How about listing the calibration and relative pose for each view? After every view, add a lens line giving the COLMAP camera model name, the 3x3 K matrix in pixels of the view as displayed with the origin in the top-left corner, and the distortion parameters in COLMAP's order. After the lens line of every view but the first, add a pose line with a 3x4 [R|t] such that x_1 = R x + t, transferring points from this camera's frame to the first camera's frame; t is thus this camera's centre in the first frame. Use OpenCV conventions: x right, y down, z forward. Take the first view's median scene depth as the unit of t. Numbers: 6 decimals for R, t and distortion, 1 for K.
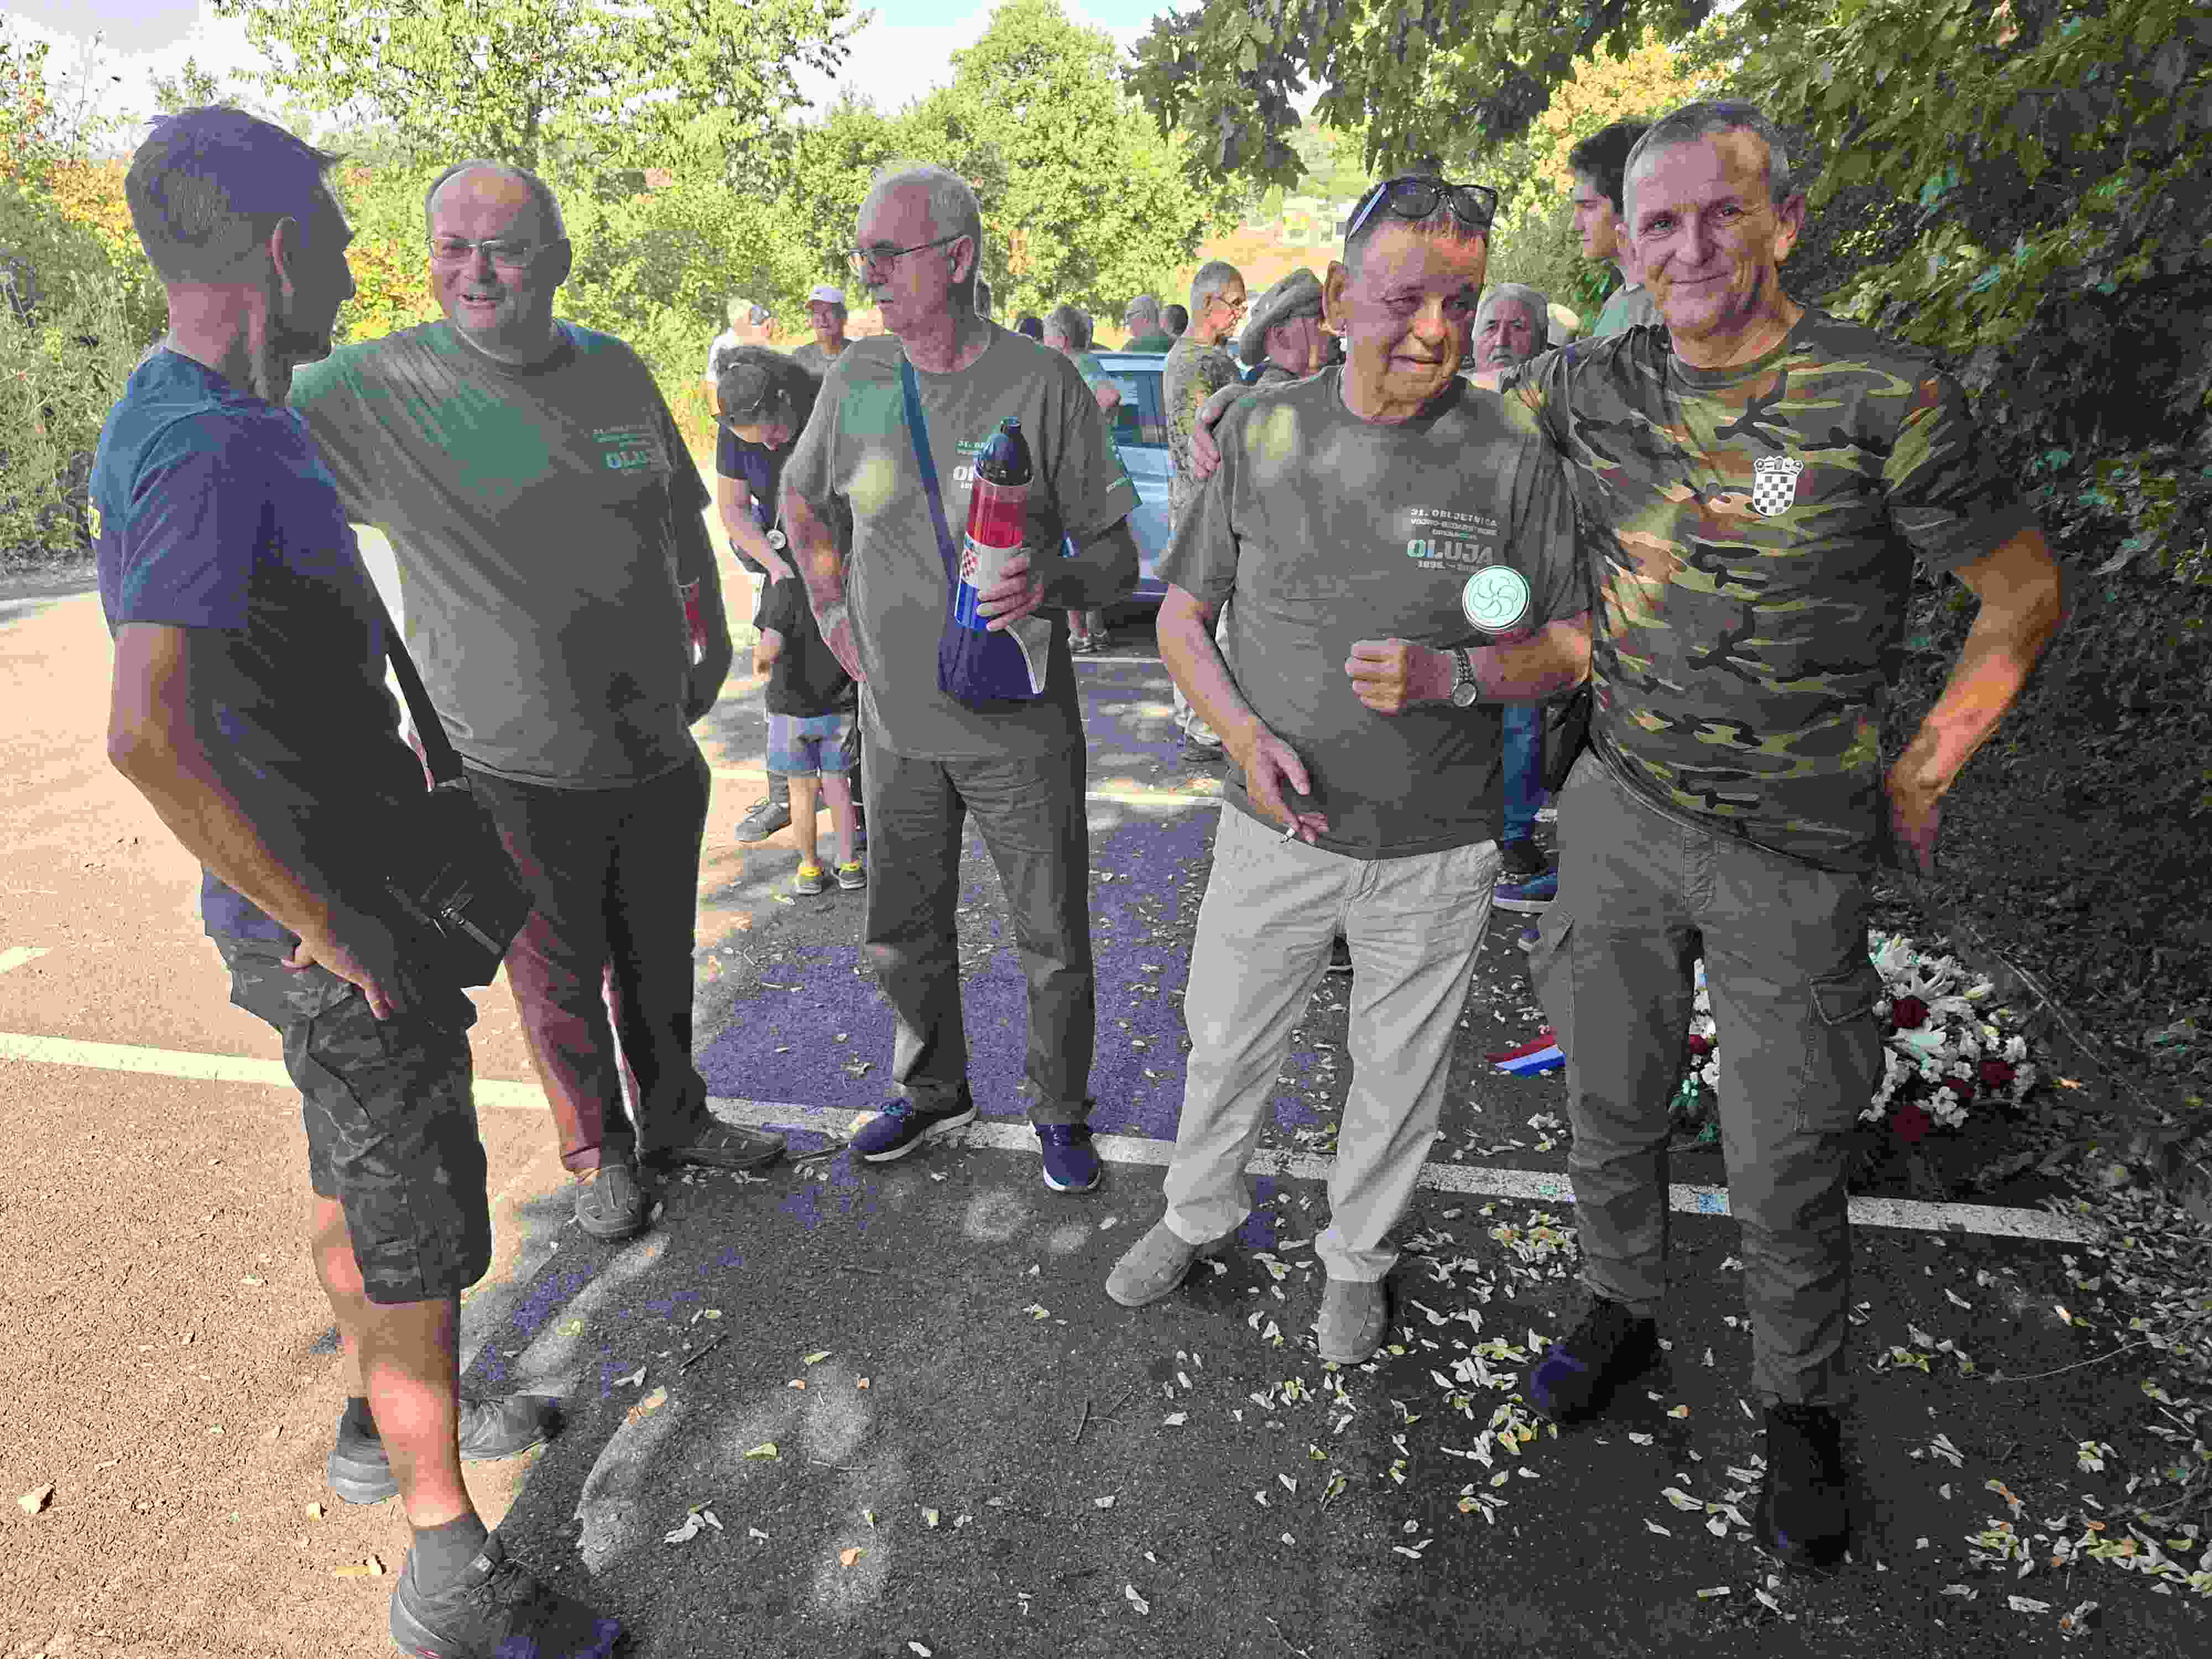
lens RADIAL K [[1543.9, 0, 1114.1], [0, 1543.9, 835.0], [0, 0, 1]] dist [0.045508, -0.047763]
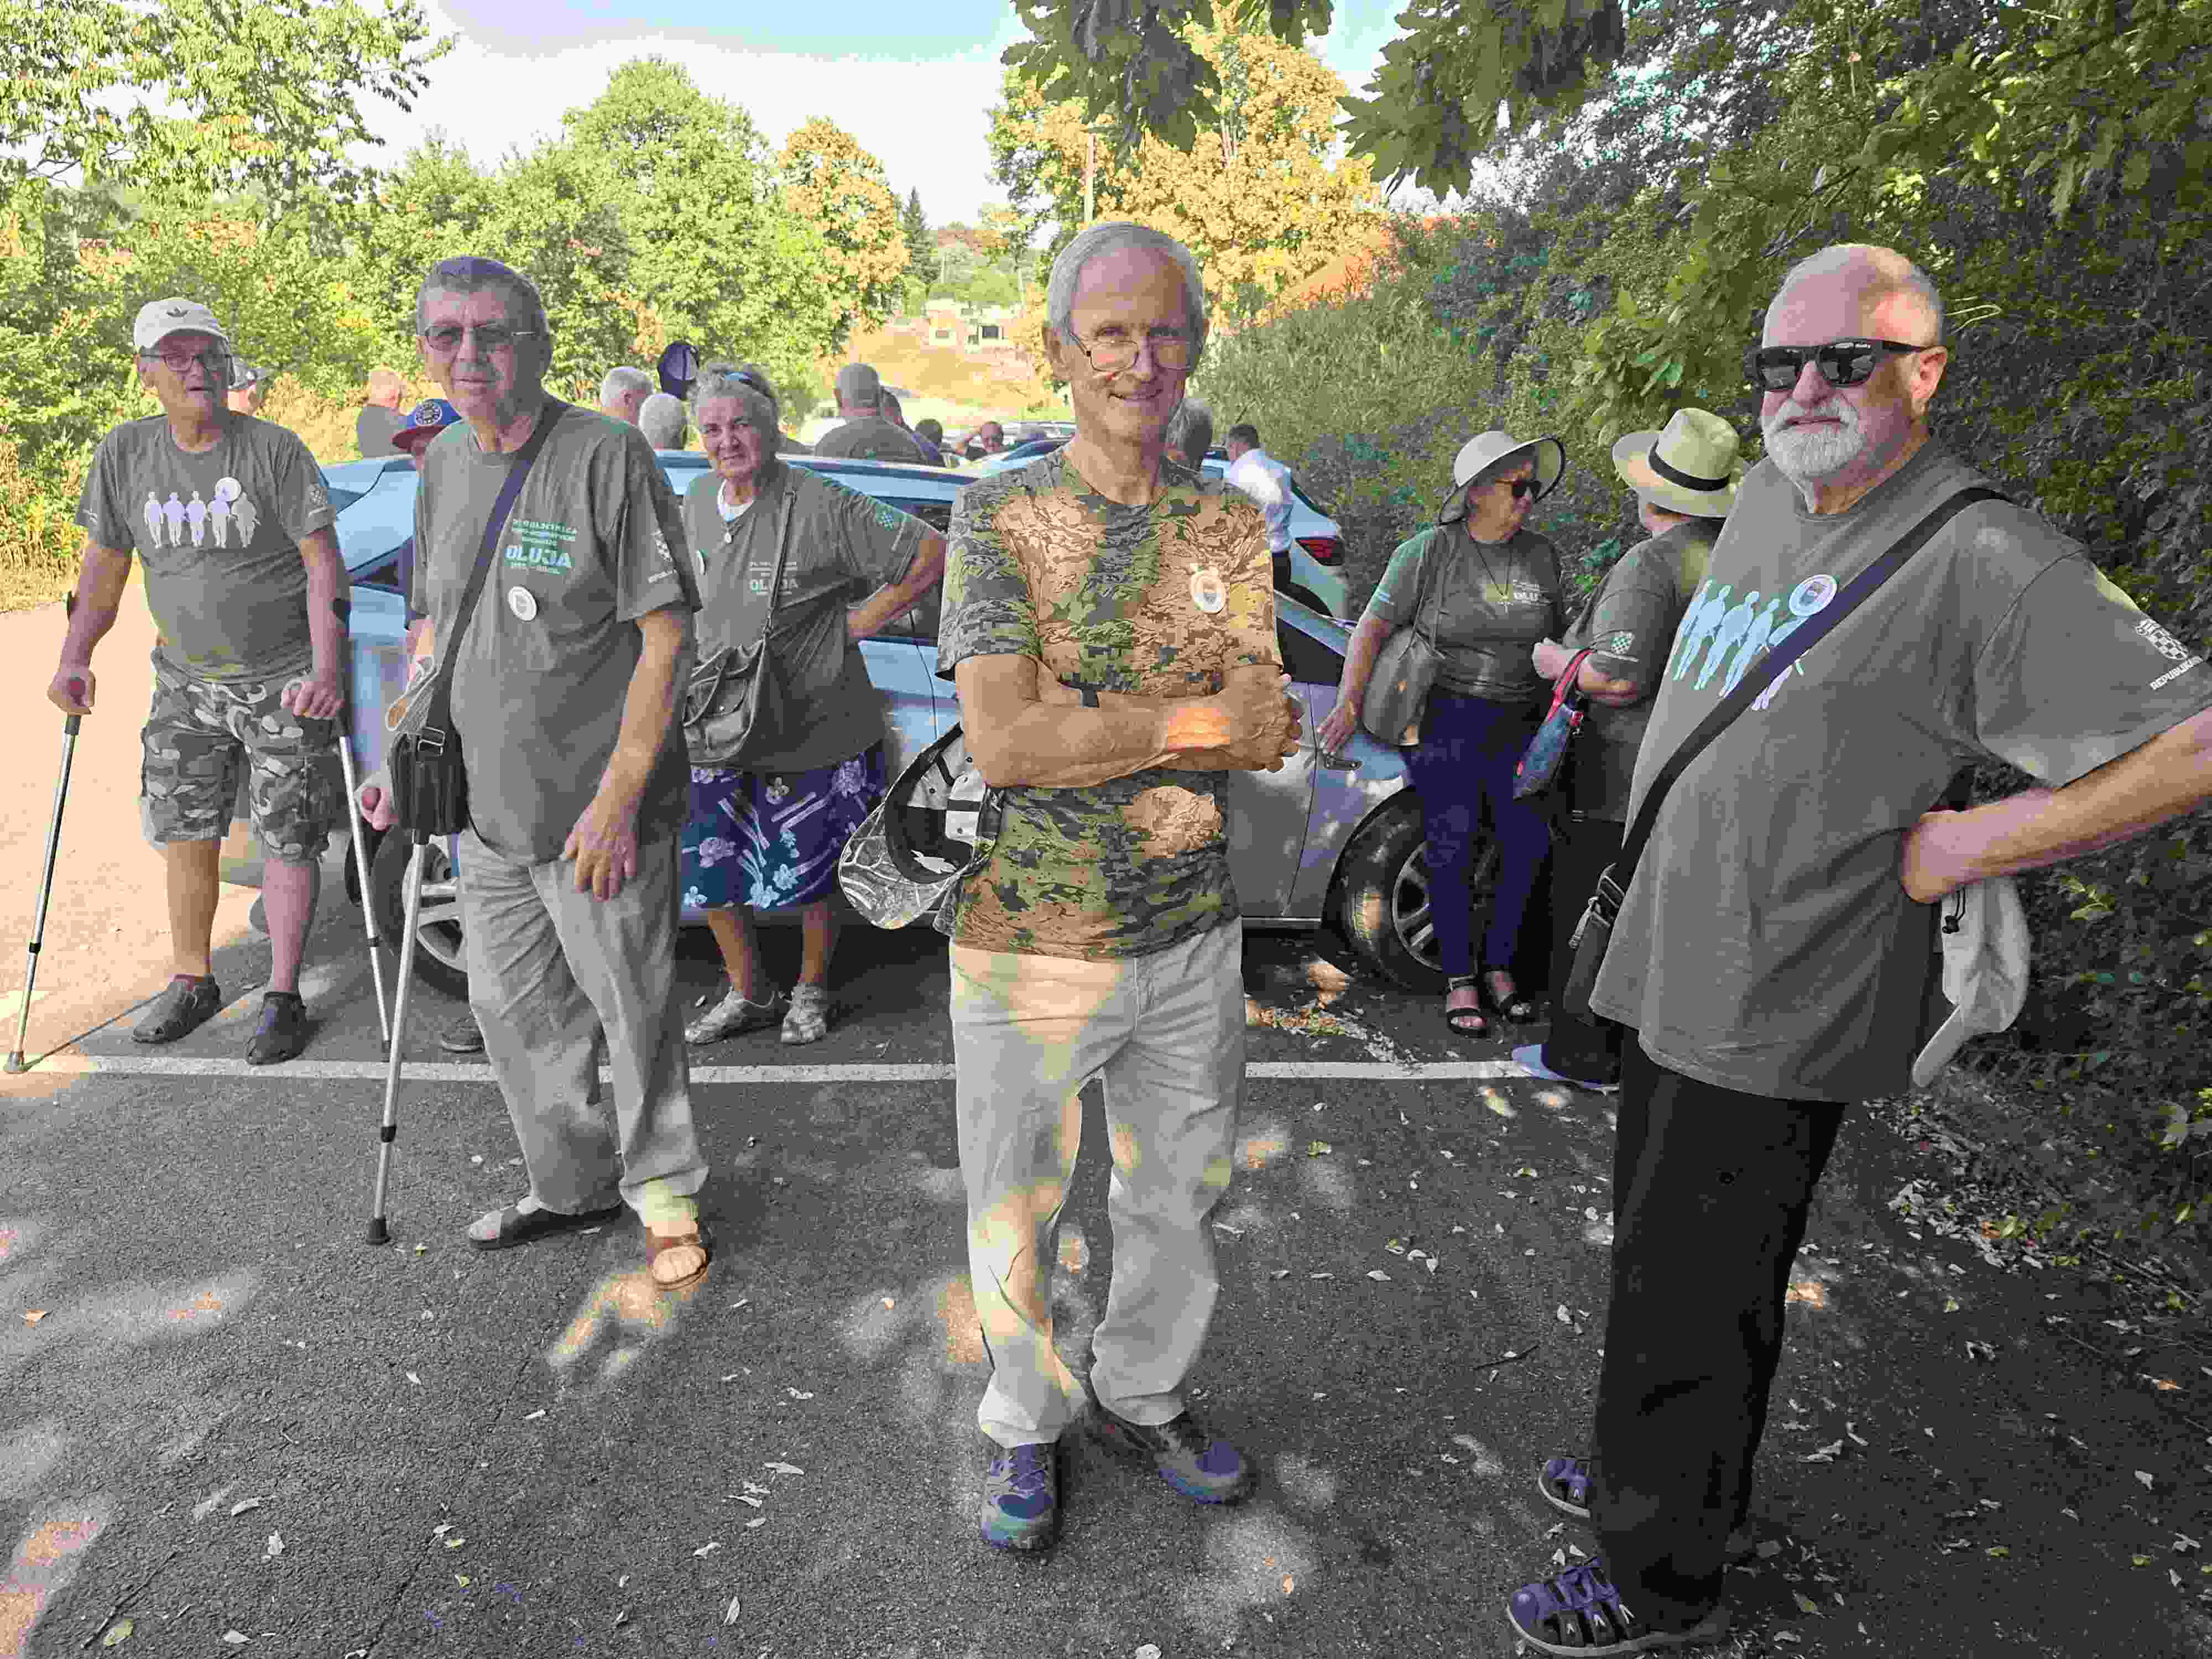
lens RADIAL K [[1543.9, 0, 1114.1], [0, 1543.9, 835.0], [0, 0, 1]] dist [0.045508, -0.047763]
pose [[0.974857, -0.019751, 0.221954, -0.004153], [0.032822, 0.997927, -0.055357, -0.033542], [-0.220400, 0.061250, 0.973485, 0.104336]]
